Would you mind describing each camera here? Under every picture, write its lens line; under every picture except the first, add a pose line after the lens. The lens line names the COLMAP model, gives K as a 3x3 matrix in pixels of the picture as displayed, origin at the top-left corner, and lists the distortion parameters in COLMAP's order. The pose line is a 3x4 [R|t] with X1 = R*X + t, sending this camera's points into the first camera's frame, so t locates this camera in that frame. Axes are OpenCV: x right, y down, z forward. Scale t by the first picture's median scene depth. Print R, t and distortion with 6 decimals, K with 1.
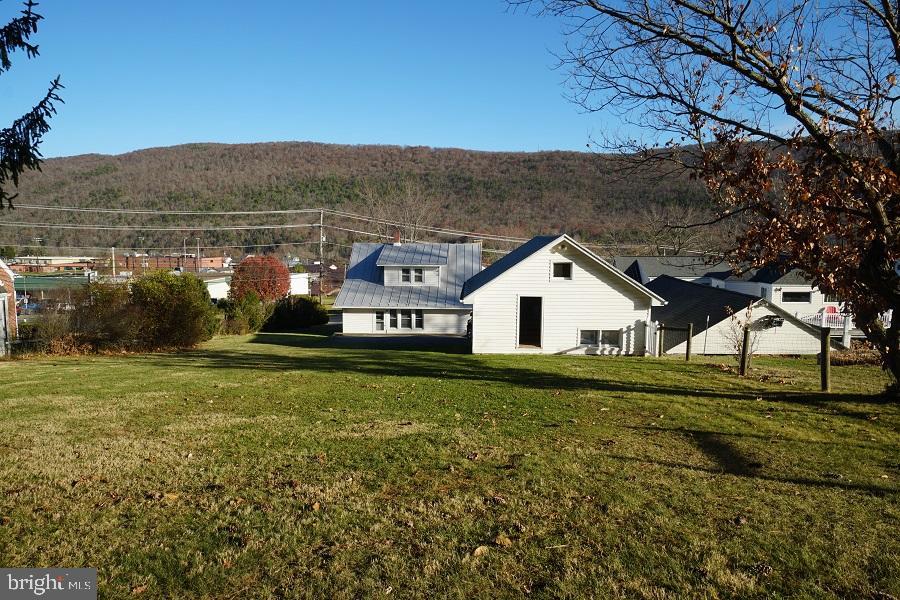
lens RADIAL K [[573.2, 0, 450.0], [0, 573.2, 300.0], [0, 0, 1]] dist [0.033016, -0.000449]
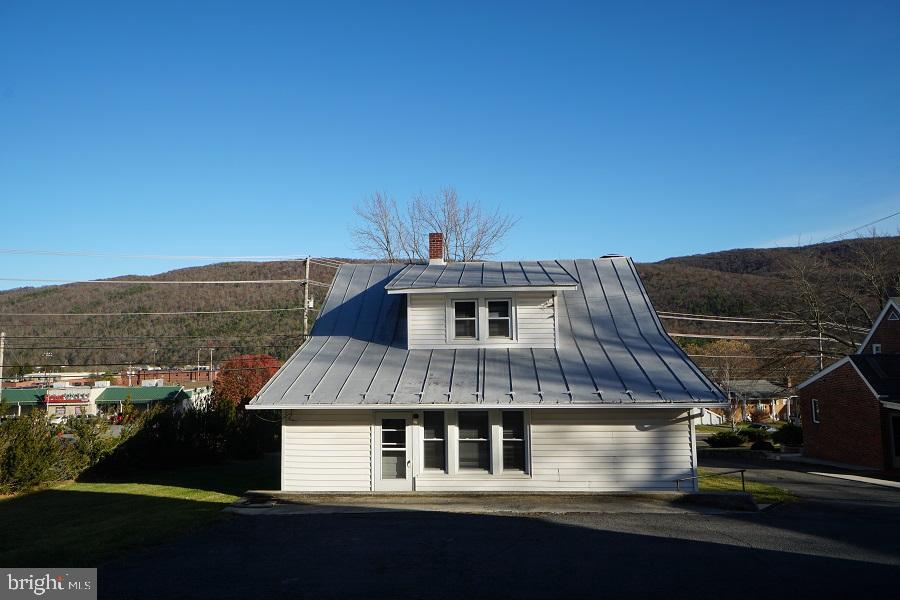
lens RADIAL K [[573.2, 0, 450.0], [0, 573.2, 300.0], [0, 0, 1]] dist [0.033016, -0.000449]
pose [[0.998991, -0.020746, -0.039824, -0.071534], [0.012657, 0.981009, -0.193548, 0.016509], [0.043083, 0.192849, 0.980282, 0.630776]]
